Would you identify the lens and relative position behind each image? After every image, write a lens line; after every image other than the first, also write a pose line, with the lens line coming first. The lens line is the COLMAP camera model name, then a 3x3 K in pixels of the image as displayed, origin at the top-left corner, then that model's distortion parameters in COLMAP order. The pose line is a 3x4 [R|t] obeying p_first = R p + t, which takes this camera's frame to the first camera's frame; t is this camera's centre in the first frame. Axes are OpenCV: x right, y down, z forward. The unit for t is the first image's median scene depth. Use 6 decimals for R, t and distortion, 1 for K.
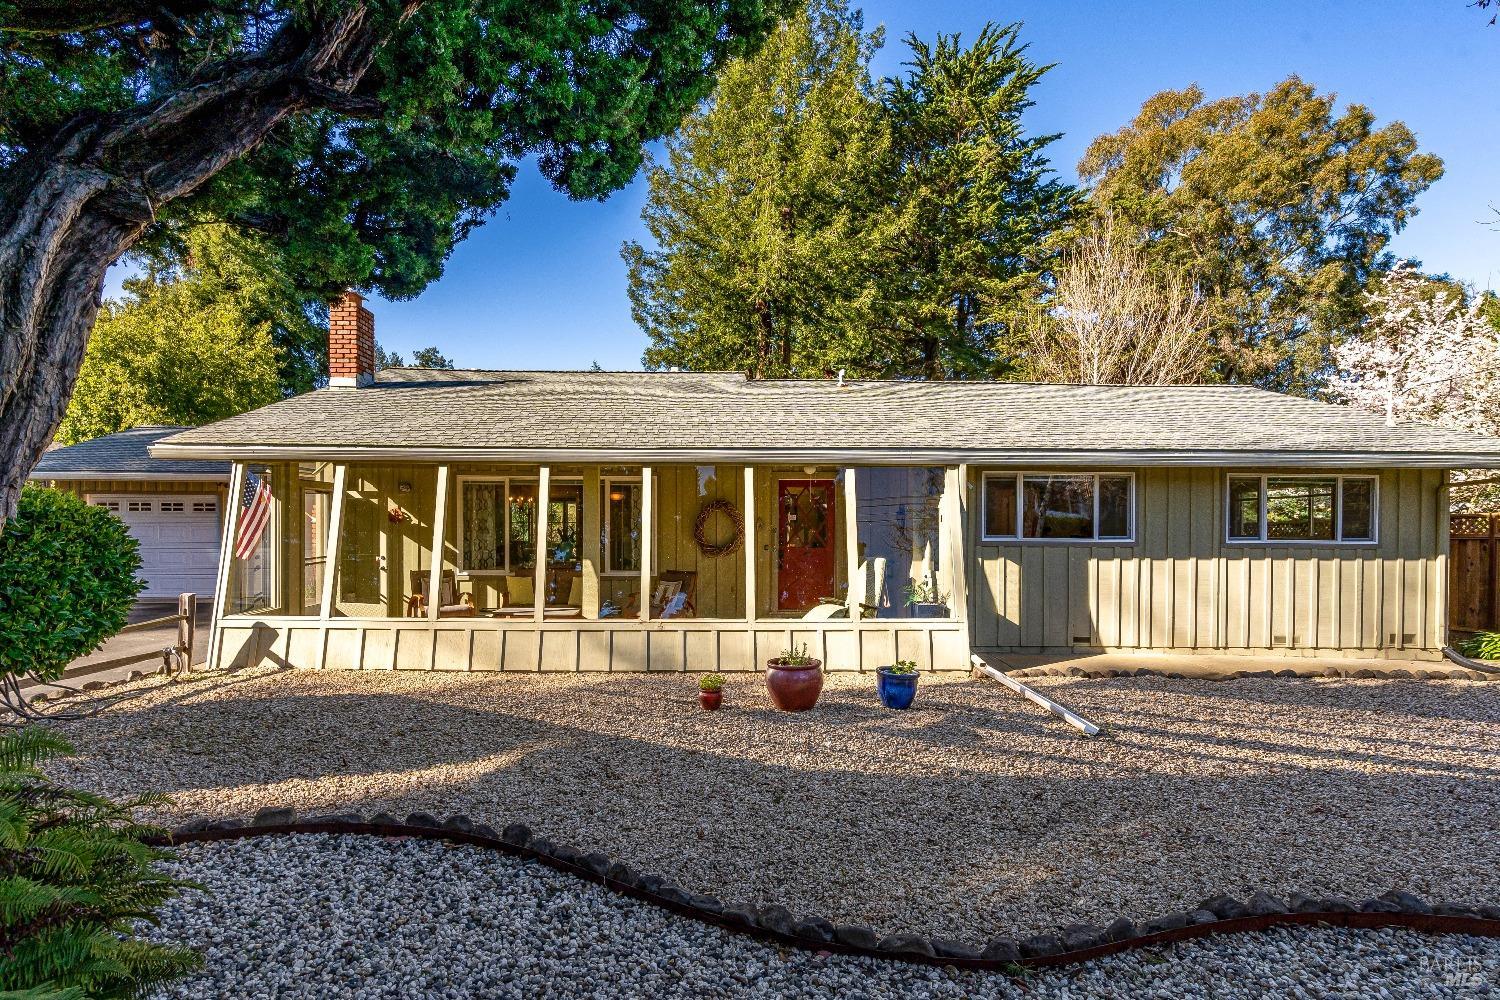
lens RADIAL K [[681.9, 0, 751.1], [0, 681.9, 510.9], [0, 0, 1]] dist [0.005215, 0.000450]
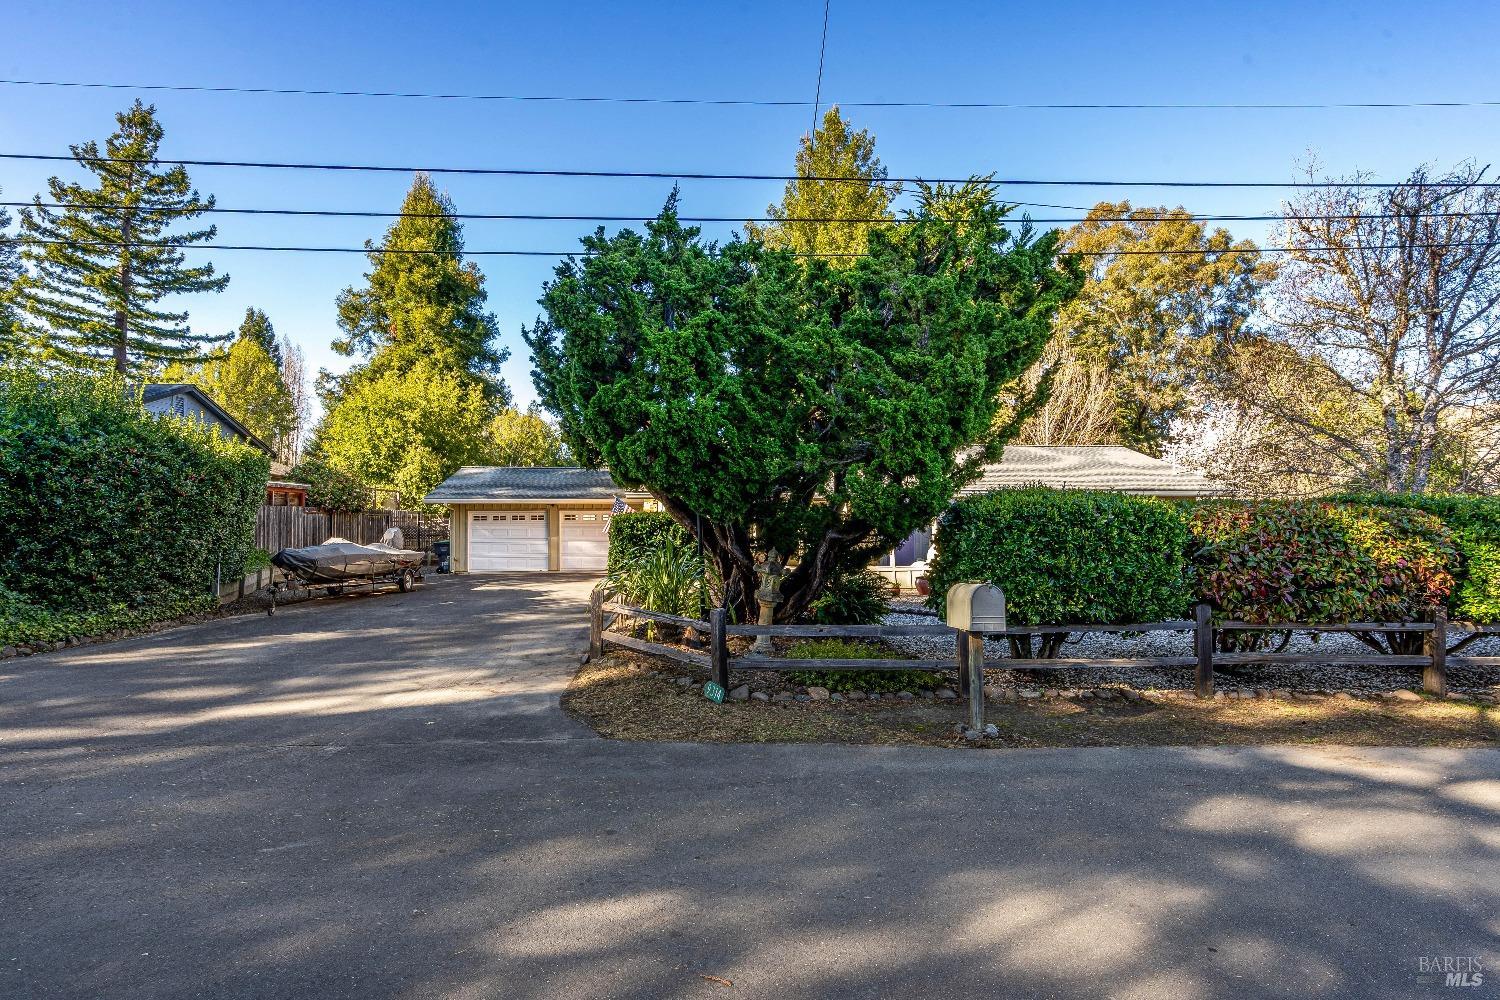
lens RADIAL K [[681.9, 0, 748.1], [0, 681.9, 491.0], [0, 0, 1]] dist [0.005215, 0.000450]
pose [[0.999493, -0.013005, 0.029067, -0.174523], [0.013337, 0.999848, -0.011251, -0.026176], [-0.028916, 0.011633, 0.999514, -0.418050]]
